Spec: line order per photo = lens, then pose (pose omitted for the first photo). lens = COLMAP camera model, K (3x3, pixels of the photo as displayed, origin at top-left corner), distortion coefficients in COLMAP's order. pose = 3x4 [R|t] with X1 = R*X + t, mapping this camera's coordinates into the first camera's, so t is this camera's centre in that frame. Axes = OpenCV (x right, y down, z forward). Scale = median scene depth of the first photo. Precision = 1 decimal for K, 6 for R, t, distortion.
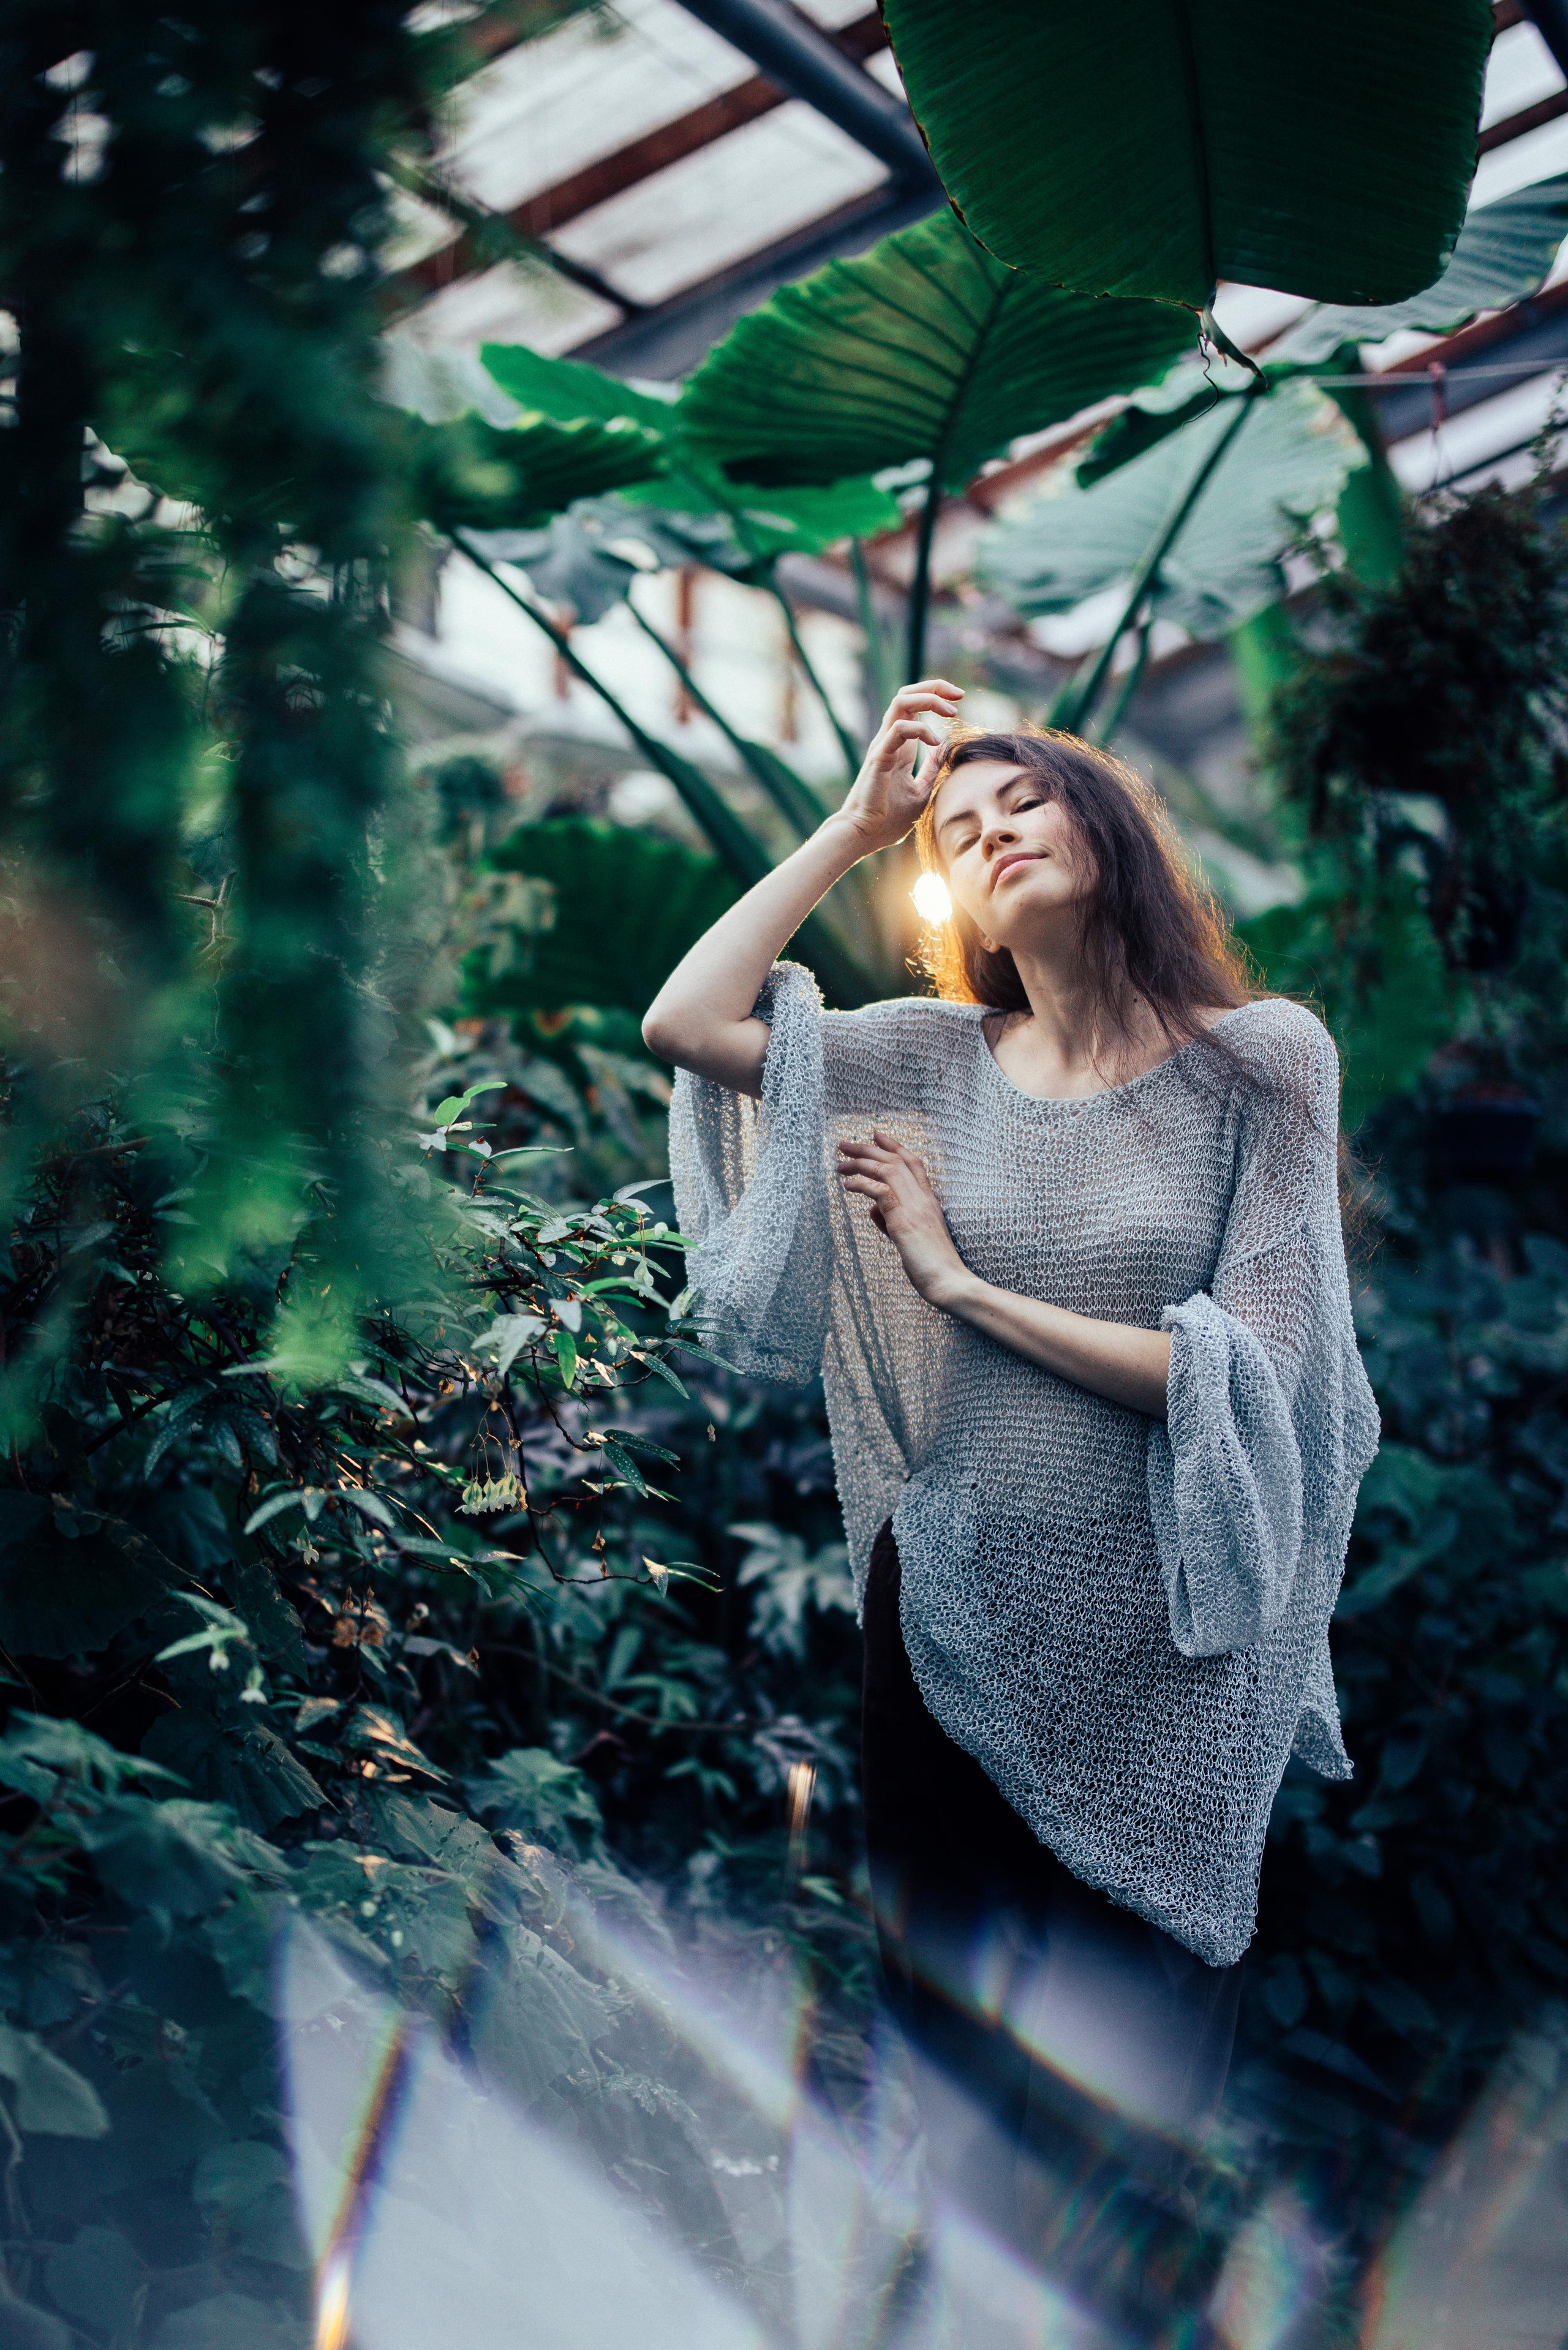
lens RADIAL K [[4254.3, 0, 784.0], [0, 4254.3, 1175.0], [0, 0, 1]] dist [-0.040309, 0.064472]
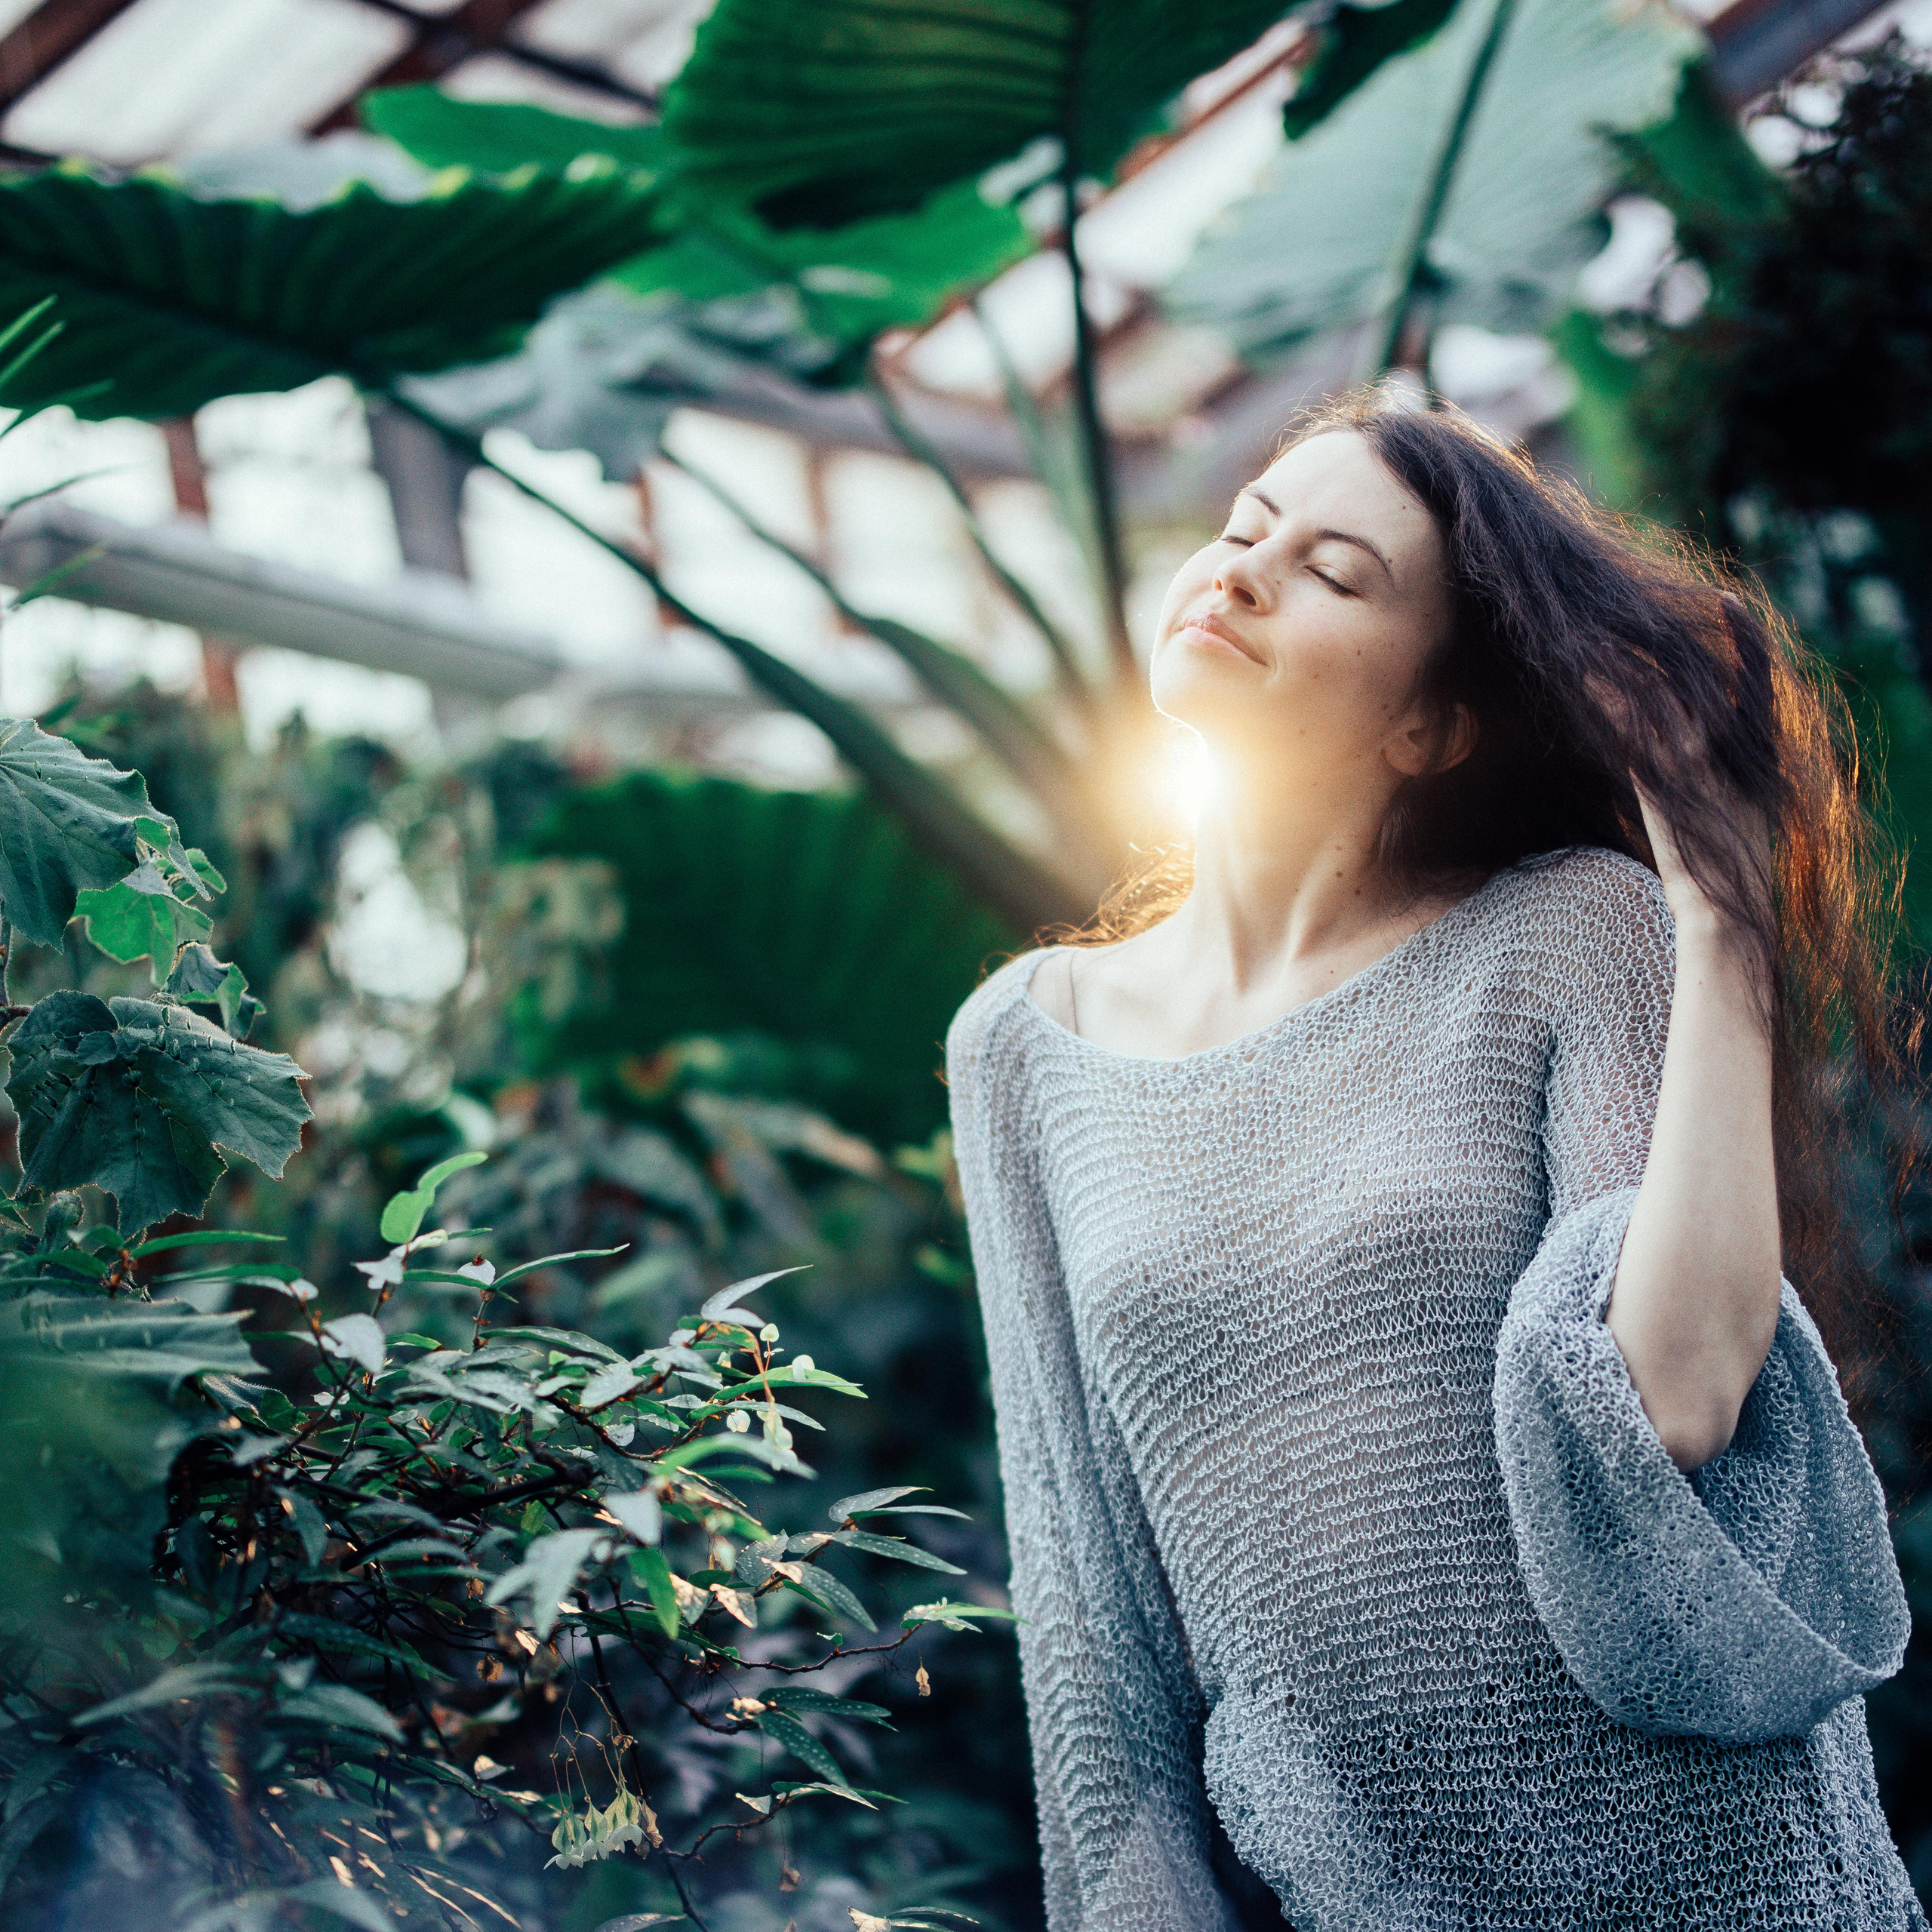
lens RADIAL K [[5635.9, 0, 1144.7], [0, 5635.9, 966.8], [0, 0, 1]] dist [-0.041207, -0.117449]
pose [[0.982857, -0.183964, 0.012223, 0.013193], [0.184348, 0.981599, -0.049798, 0.005568], [-0.002837, 0.051198, 0.998684, 0.123233]]
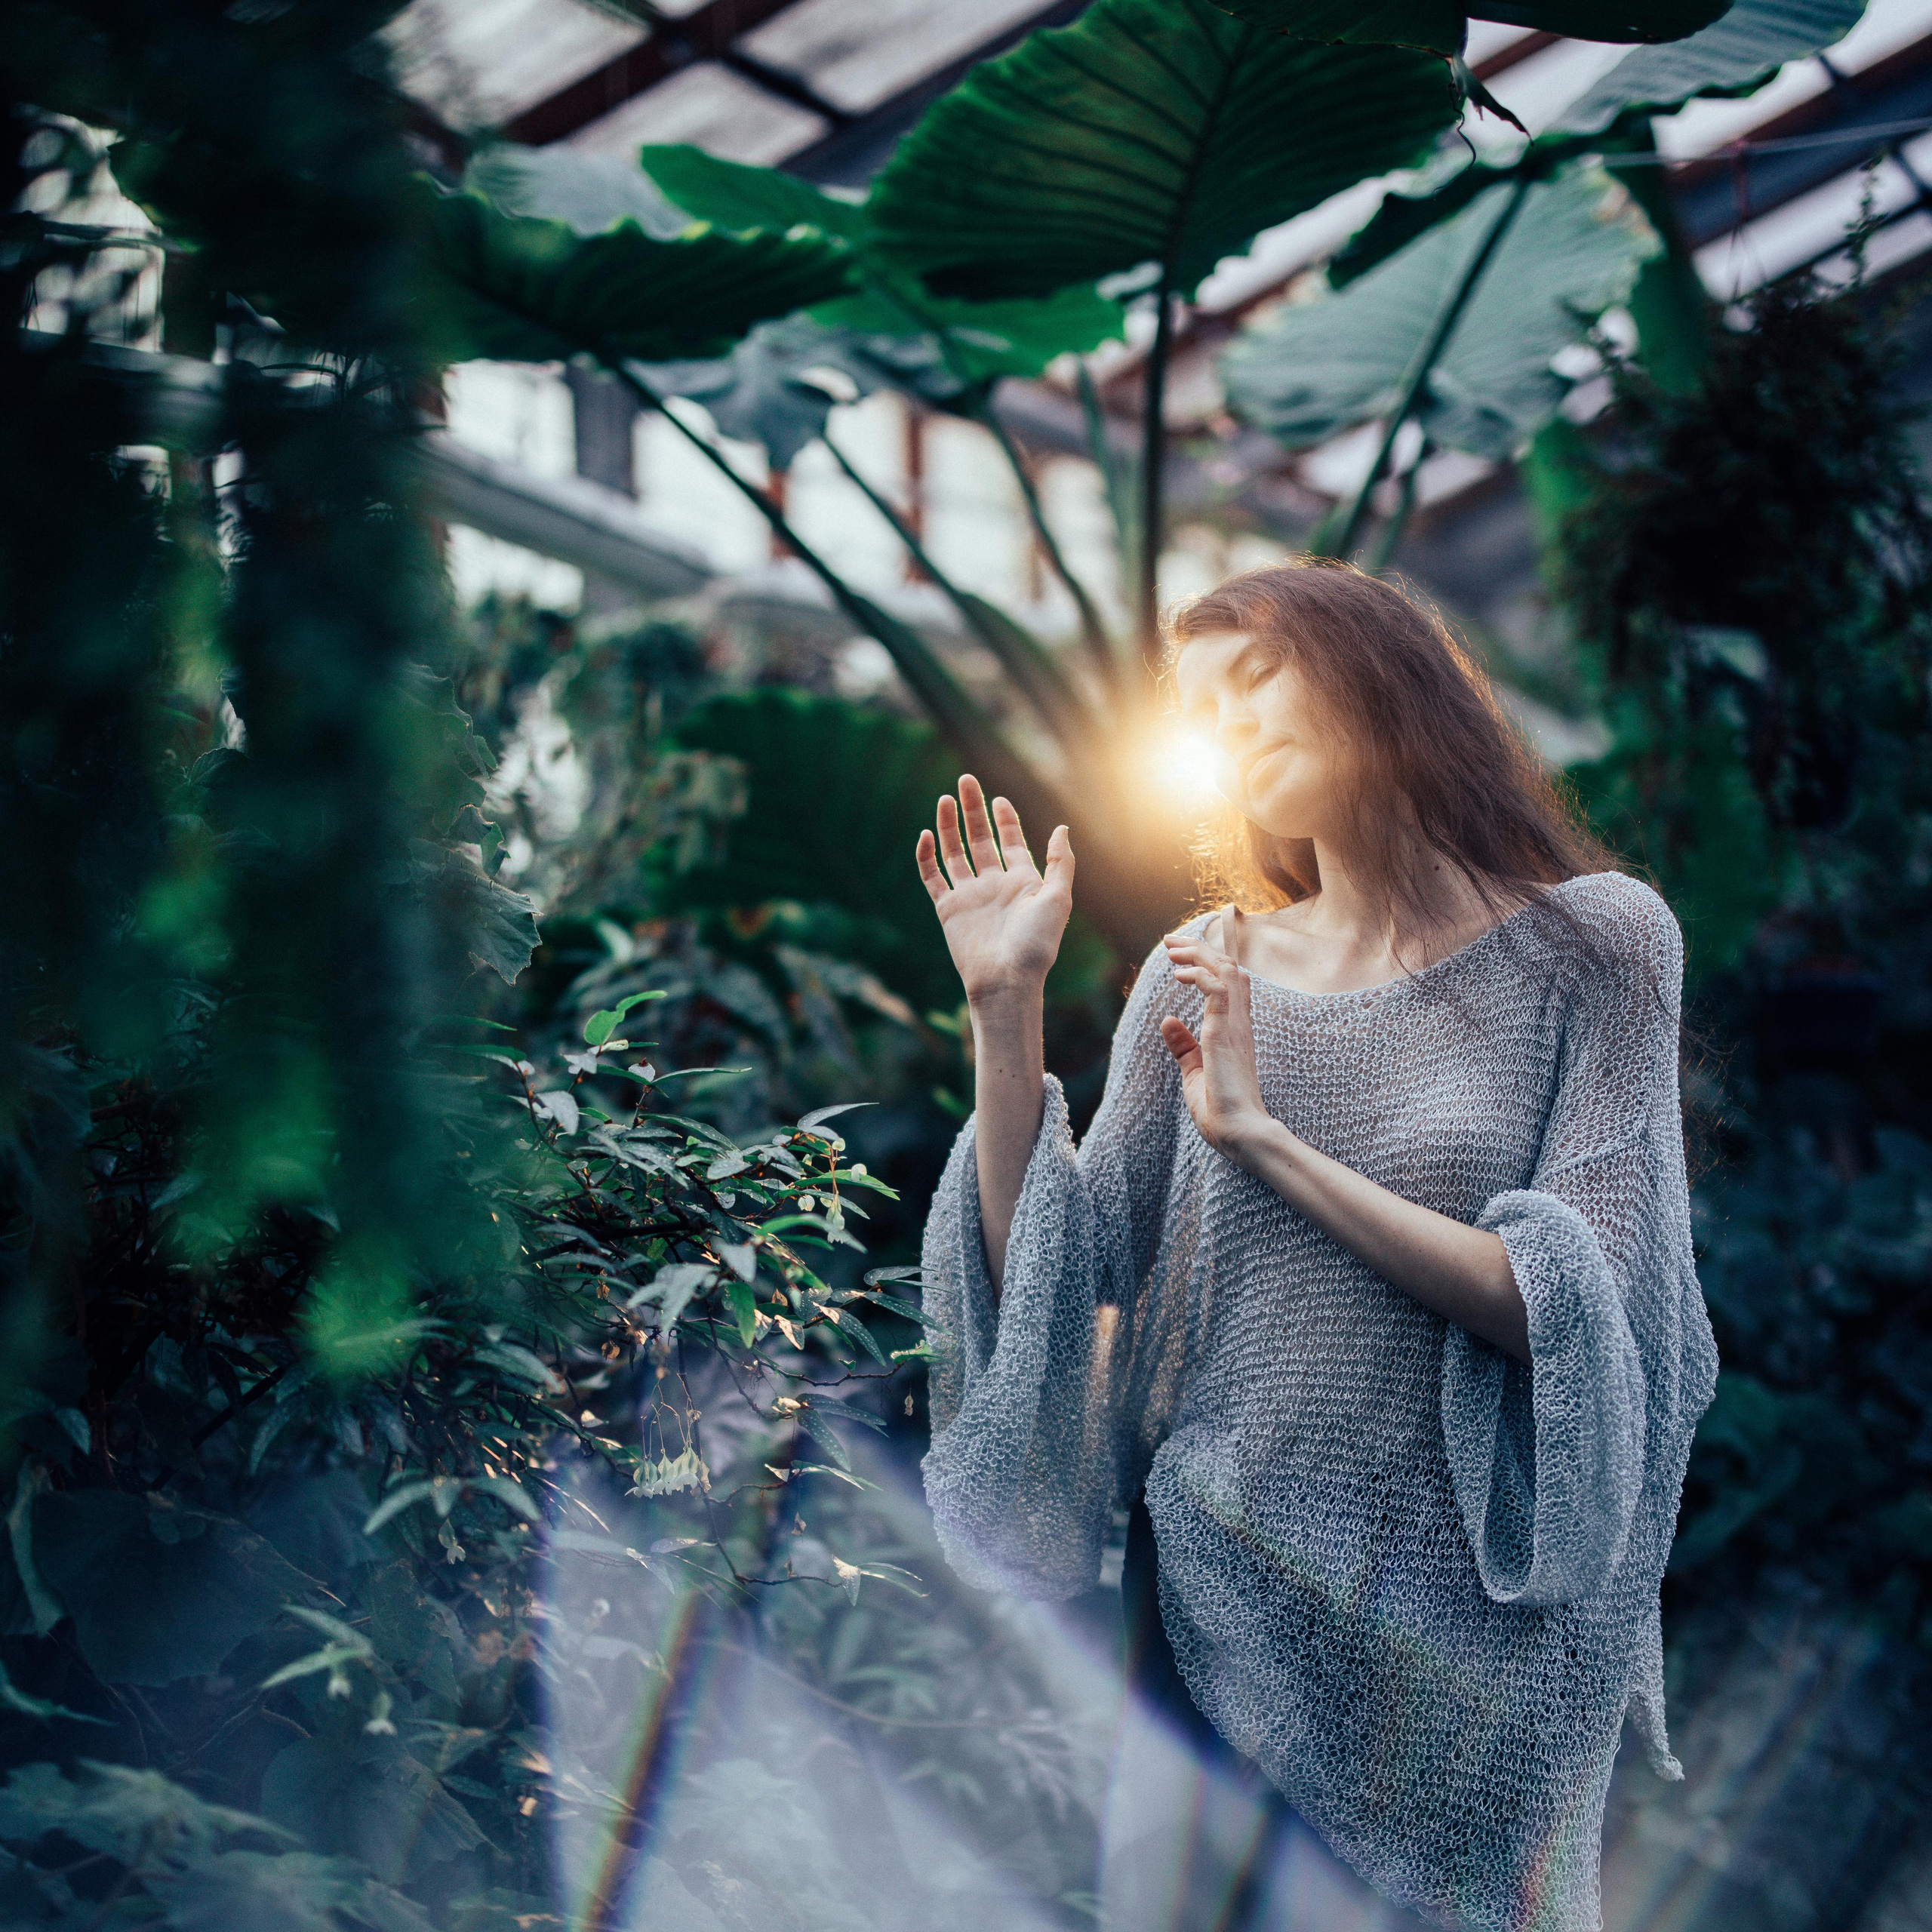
lens RADIAL K [[4671.1, 0, 1096.8], [0, 4671.1, 1154.8], [0, 0, 1]] dist [0.009532, -0.229103]
pose [[0.999408, -0.033616, 0.007339, 0.008121], [0.033499, 0.999318, 0.015528, -0.000482], [-0.007856, -0.015273, 0.999852, 0.037989]]
